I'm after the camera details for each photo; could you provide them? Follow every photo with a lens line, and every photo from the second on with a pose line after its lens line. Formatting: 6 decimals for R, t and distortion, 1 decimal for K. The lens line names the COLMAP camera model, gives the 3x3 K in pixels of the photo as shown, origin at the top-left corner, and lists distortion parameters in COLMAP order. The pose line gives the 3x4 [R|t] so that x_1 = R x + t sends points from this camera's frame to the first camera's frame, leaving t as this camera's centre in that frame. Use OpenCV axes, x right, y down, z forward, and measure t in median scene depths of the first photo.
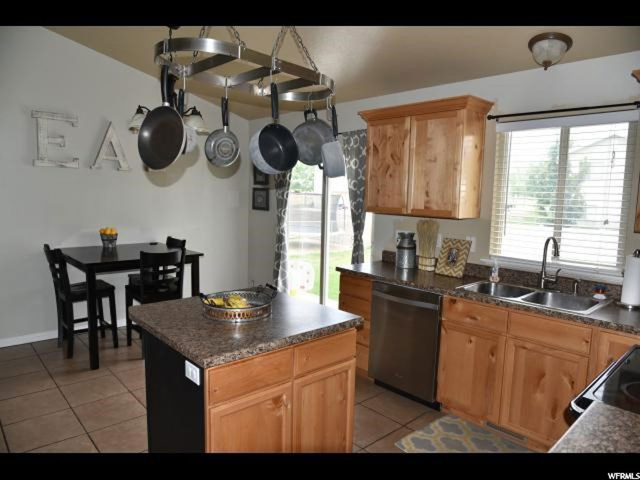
lens RADIAL K [[435.9, 0, 318.7], [0, 435.9, 241.2], [0, 0, 1]] dist [-0.036697, 0.002422]
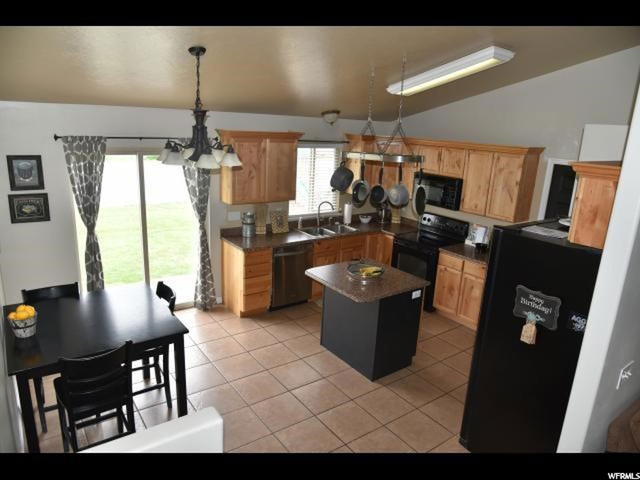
lens RADIAL K [[435.9, 0, 318.7], [0, 435.9, 241.2], [0, 0, 1]] dist [-0.036697, 0.002422]
pose [[0.113642, -0.287458, 0.951028, -1.257543], [0.061625, 0.957425, 0.282028, -0.343138], [-0.991609, 0.026557, 0.126518, 0.594729]]
